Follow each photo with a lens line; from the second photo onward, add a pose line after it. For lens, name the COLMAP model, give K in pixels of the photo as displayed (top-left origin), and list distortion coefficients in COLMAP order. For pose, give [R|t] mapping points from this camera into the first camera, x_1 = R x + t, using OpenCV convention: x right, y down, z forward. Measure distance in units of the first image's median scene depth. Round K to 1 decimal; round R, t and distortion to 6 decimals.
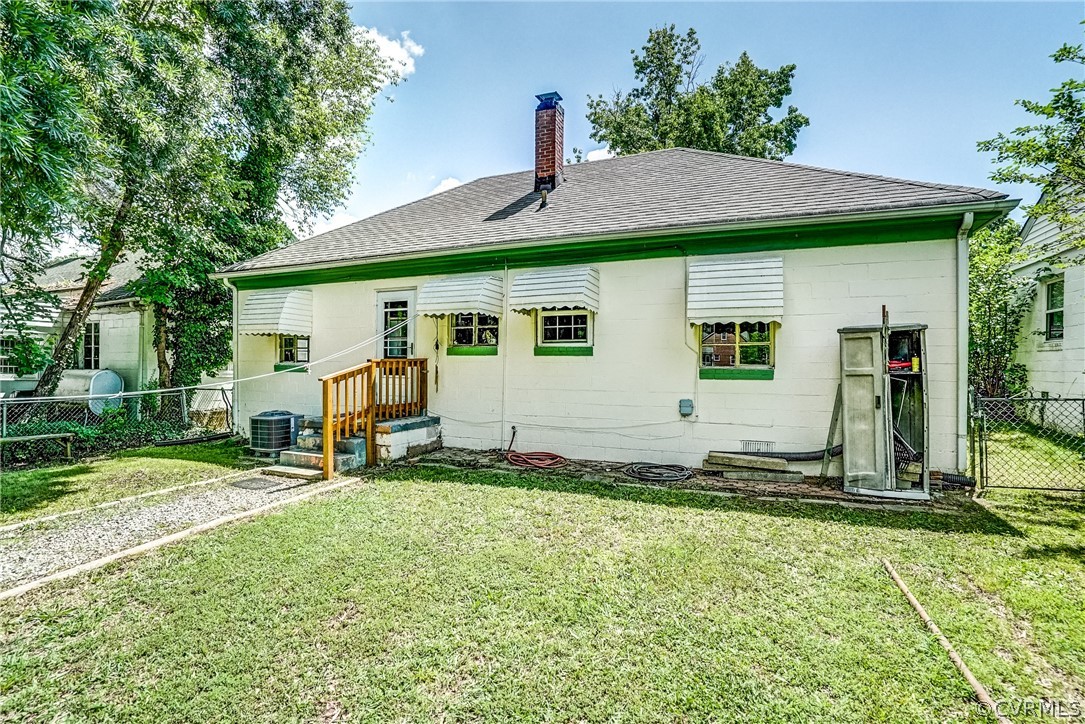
lens RADIAL K [[509.0, 0, 553.0], [0, 509.0, 360.4], [0, 0, 1]] dist [-0.065532, 0.023331]
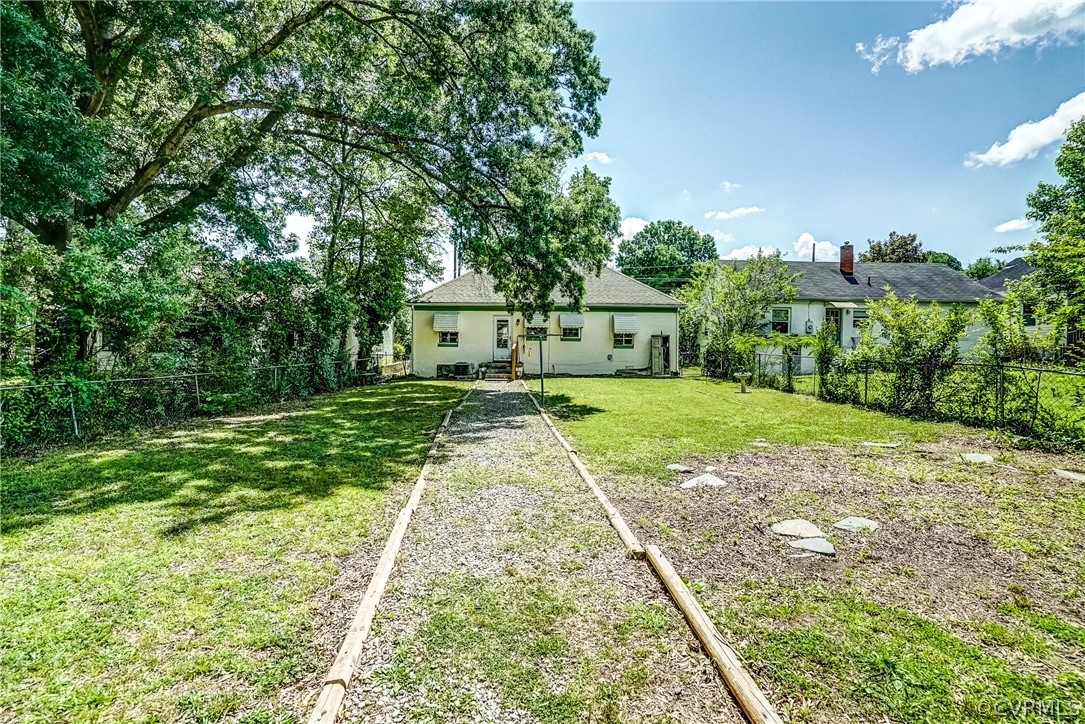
lens RADIAL K [[509.0, 0, 553.0], [0, 509.0, 360.4], [0, 0, 1]] dist [-0.065532, 0.023331]
pose [[0.910995, -0.015411, 0.412130, -1.354423], [-0.002600, 0.999067, 0.043106, -0.026775], [-0.412410, -0.040341, 0.910105, -1.770218]]
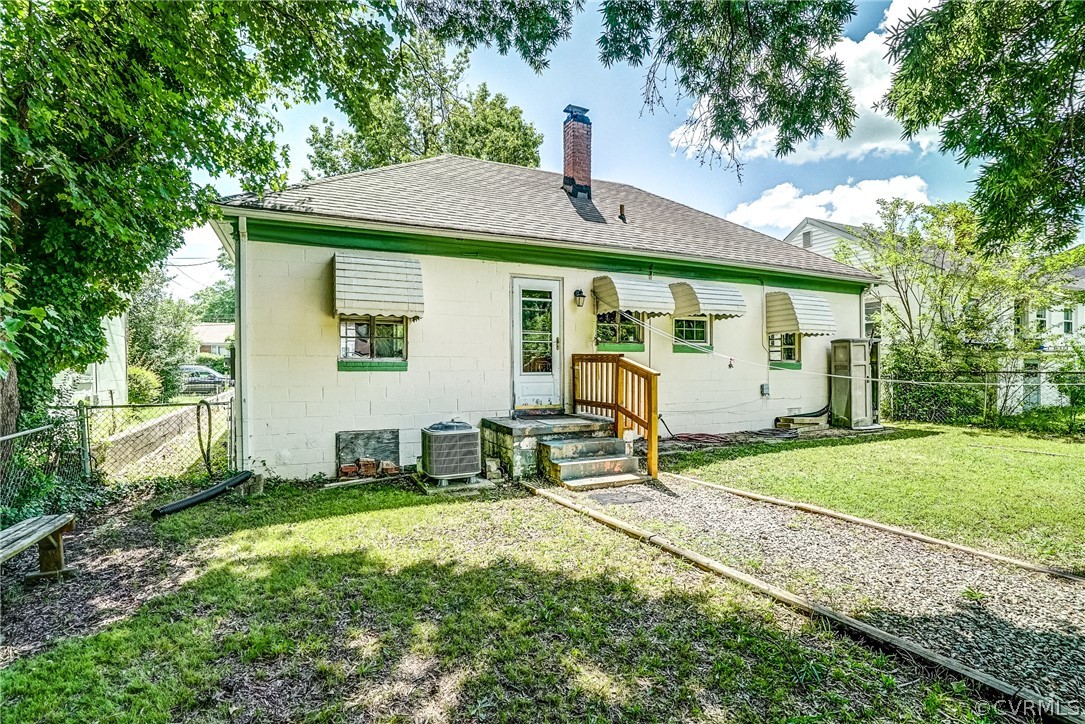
lens RADIAL K [[509.0, 0, 553.0], [0, 509.0, 360.4], [0, 0, 1]] dist [-0.065532, 0.023331]
pose [[0.674262, -0.004286, 0.738480, -1.115351], [-0.004017, 0.999947, 0.009472, -0.001303], [-0.738481, -0.009353, 0.674209, 0.428278]]
